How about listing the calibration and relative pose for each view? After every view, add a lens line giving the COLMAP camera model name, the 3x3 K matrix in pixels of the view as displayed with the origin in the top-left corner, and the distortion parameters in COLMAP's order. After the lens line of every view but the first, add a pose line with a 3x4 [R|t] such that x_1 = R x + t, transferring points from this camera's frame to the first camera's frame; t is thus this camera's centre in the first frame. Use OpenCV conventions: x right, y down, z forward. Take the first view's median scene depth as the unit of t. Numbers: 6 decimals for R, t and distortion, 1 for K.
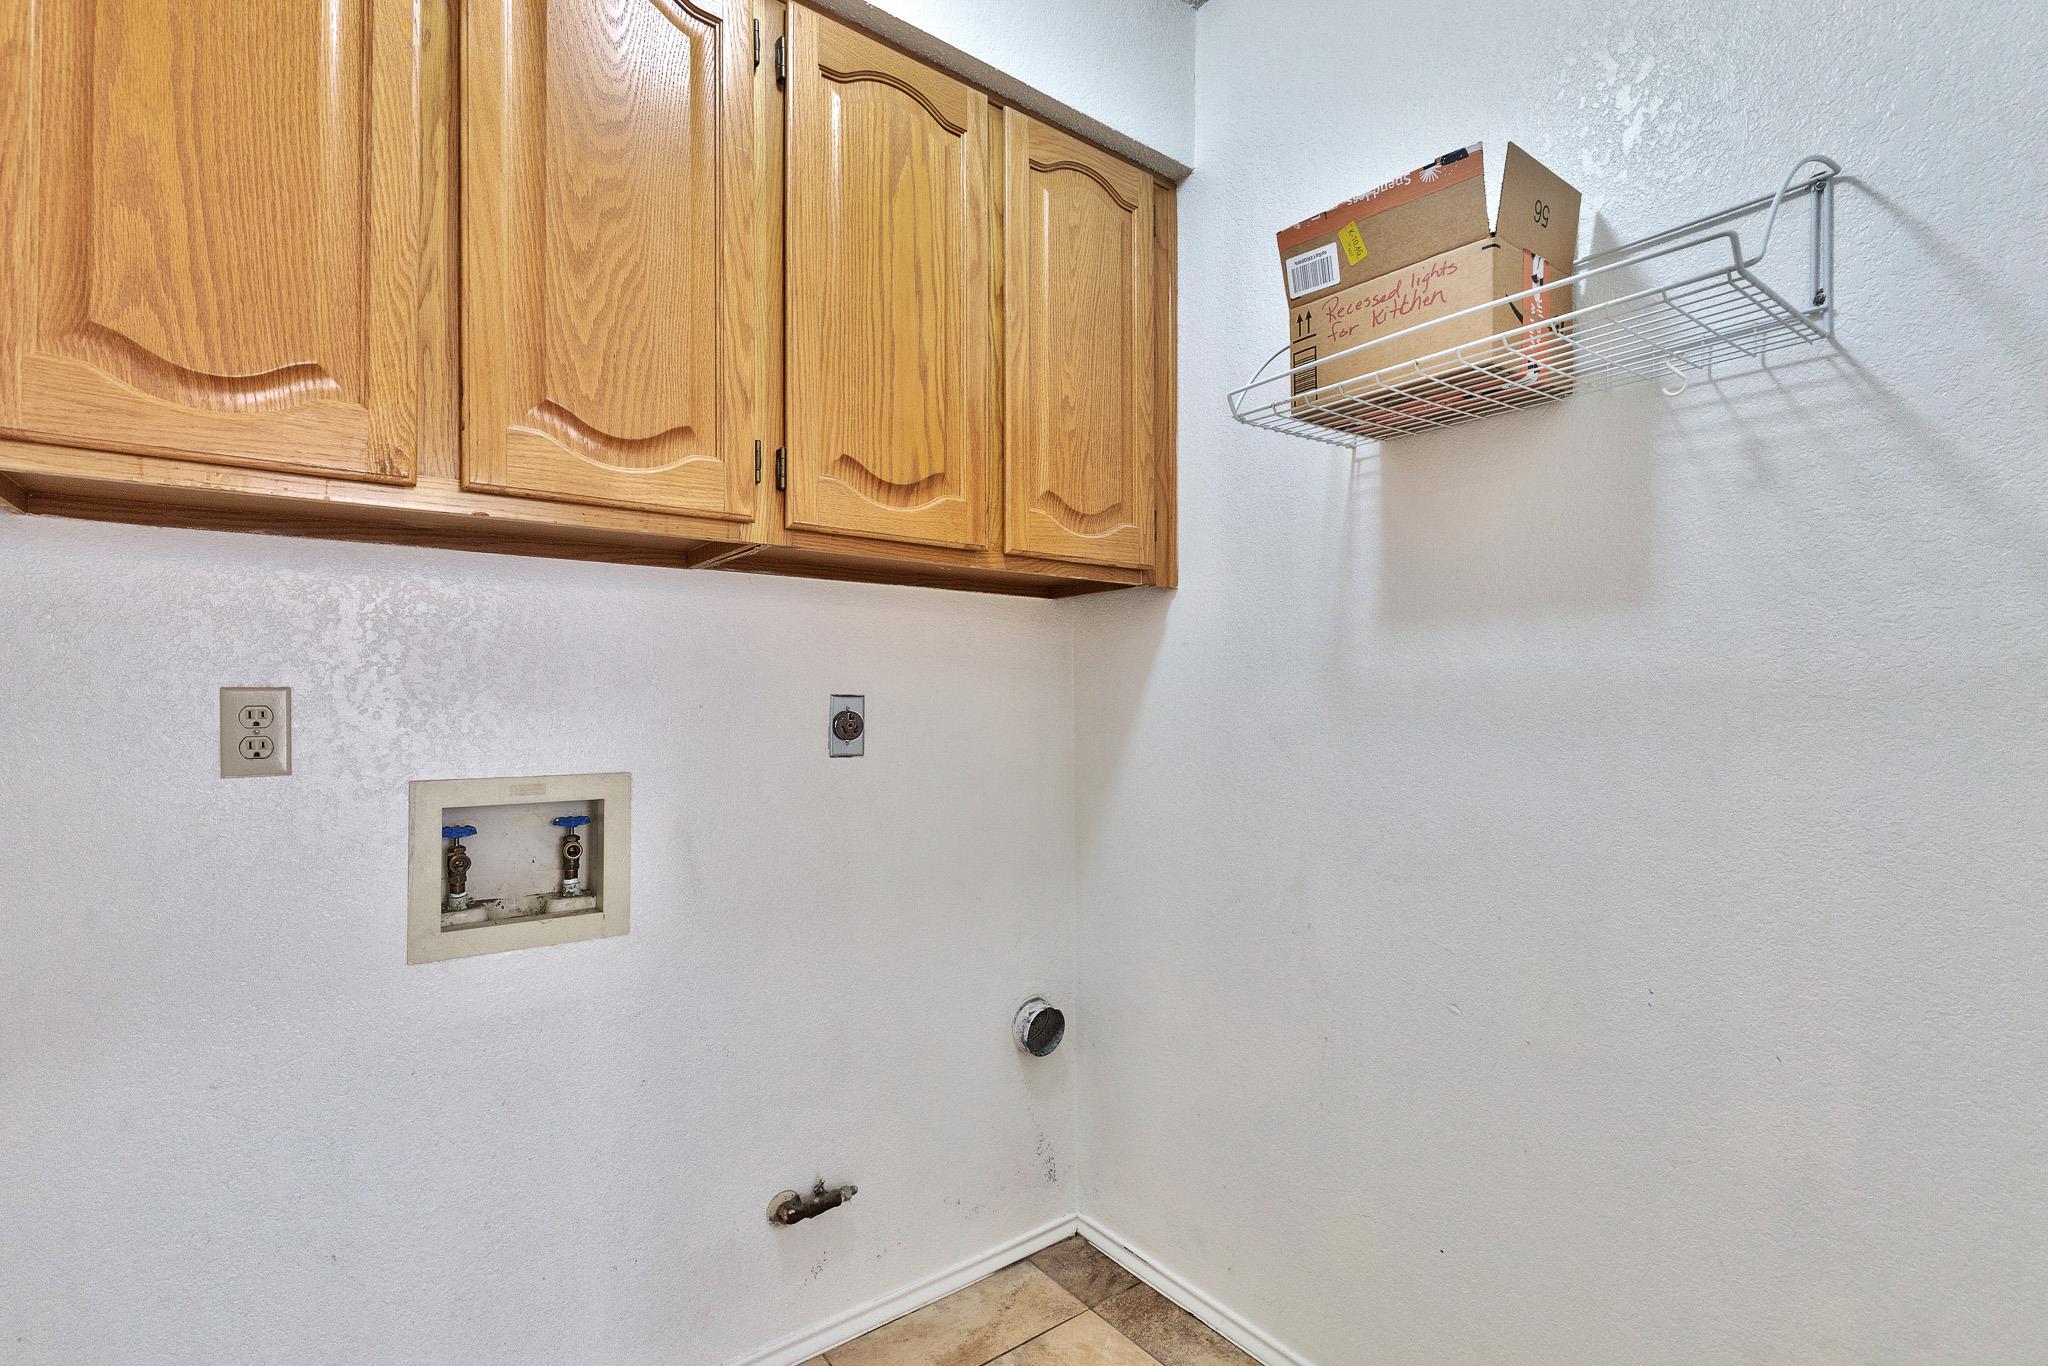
lens RADIAL K [[922.1, 0, 1024.0], [0, 922.1, 683.0], [0, 0, 1]] dist [0.002046, 0.000138]
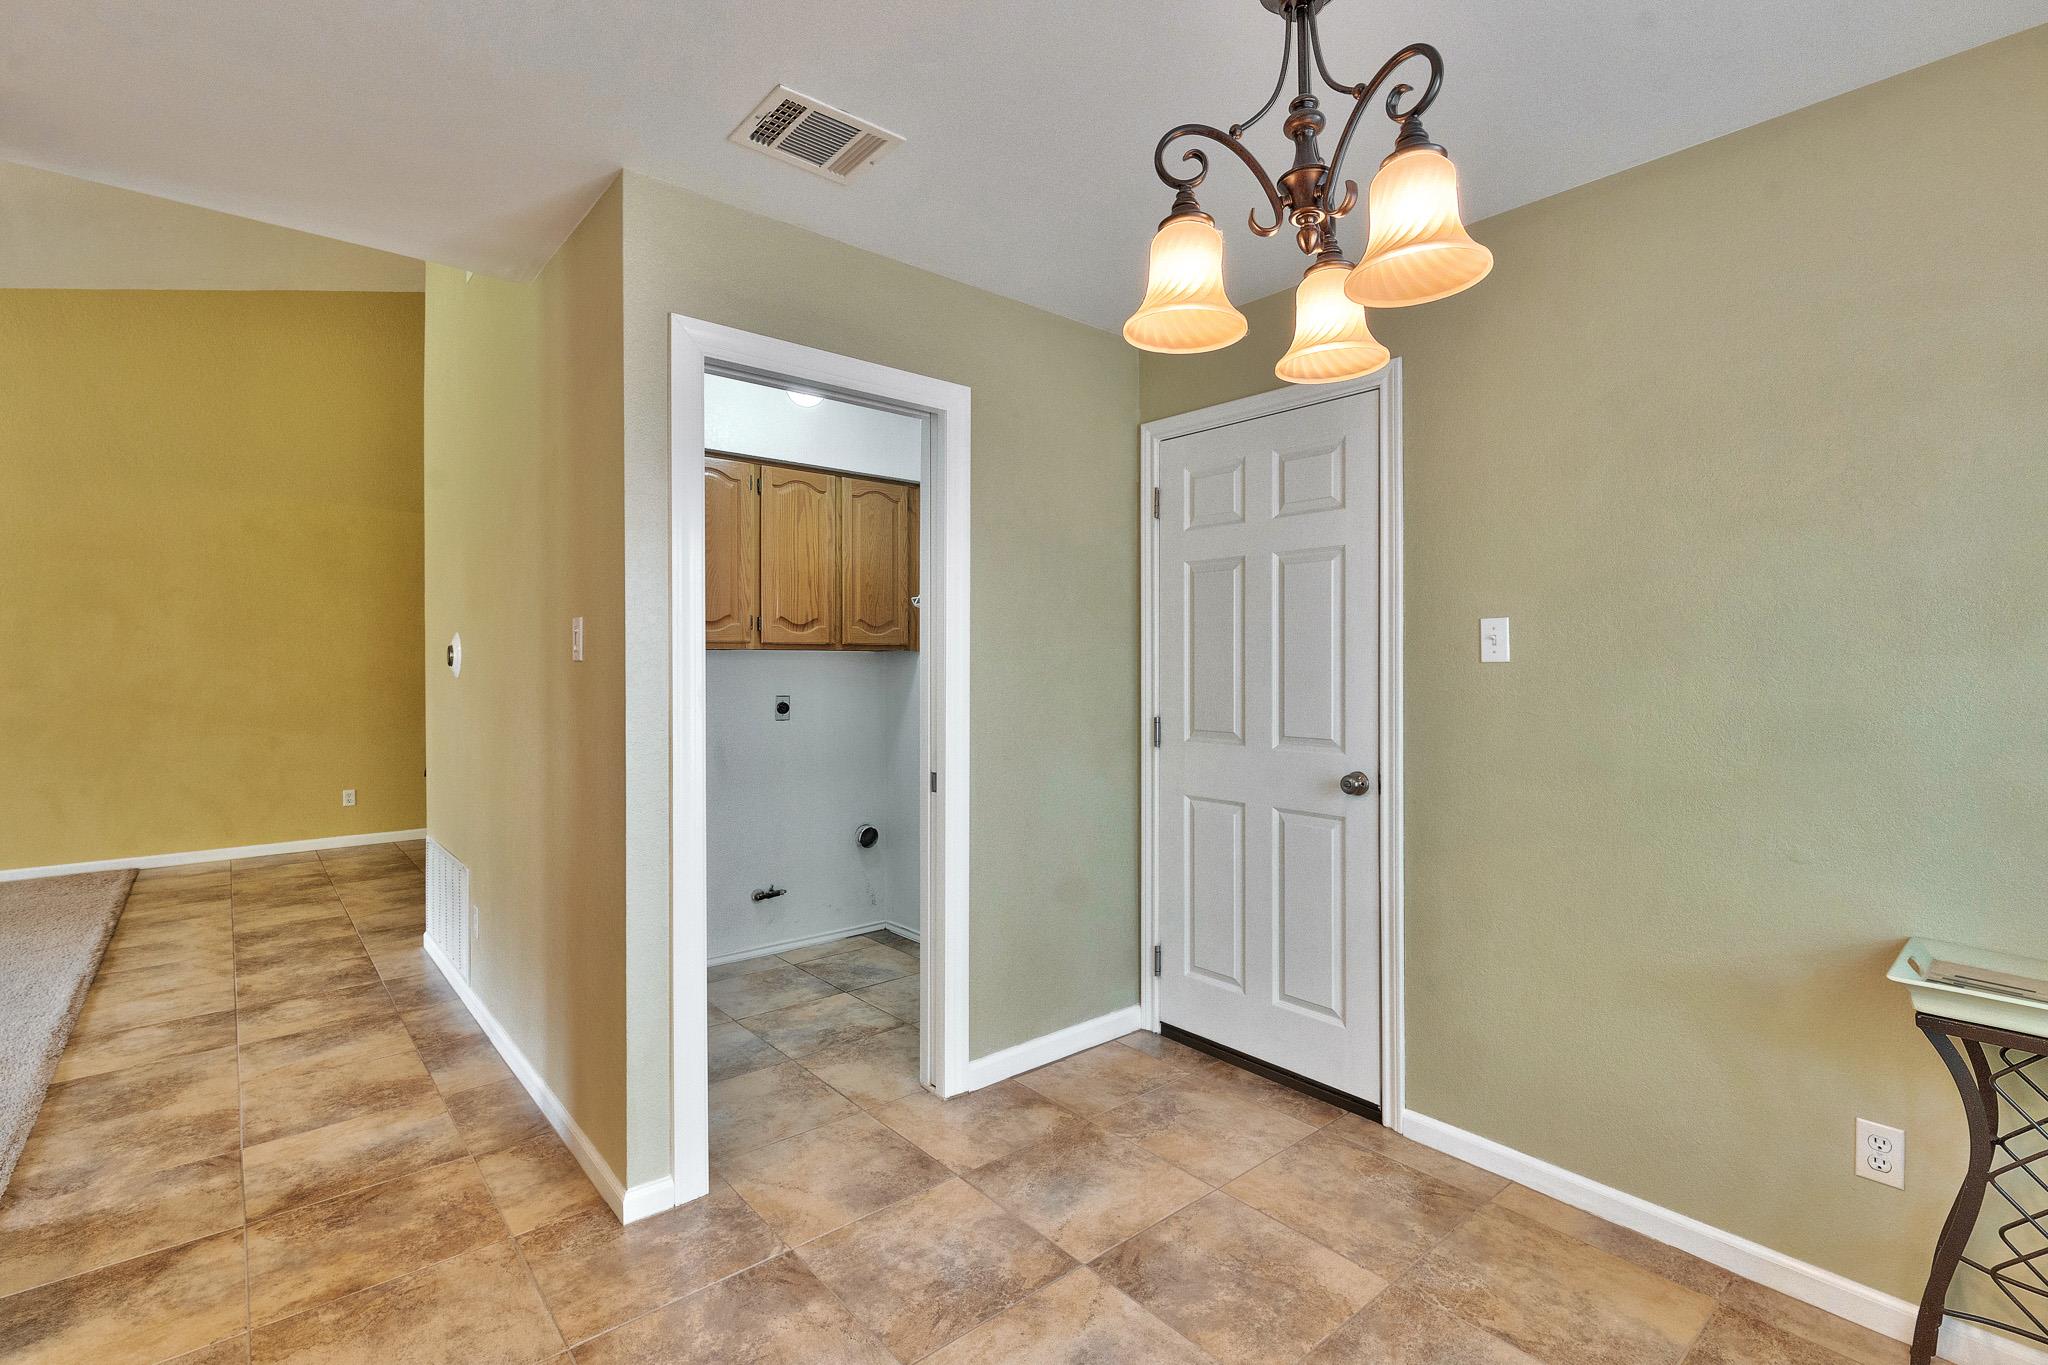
lens RADIAL K [[931.6, 0, 1025.7], [0, 931.6, 655.9], [0, 0, 1]] dist [0.003585, 0.000421]
pose [[0.998380, 0.003151, 0.056805, 0.352781], [-0.004012, 0.999879, 0.015051, -0.148006], [-0.056751, -0.015254, 0.998272, -1.706108]]
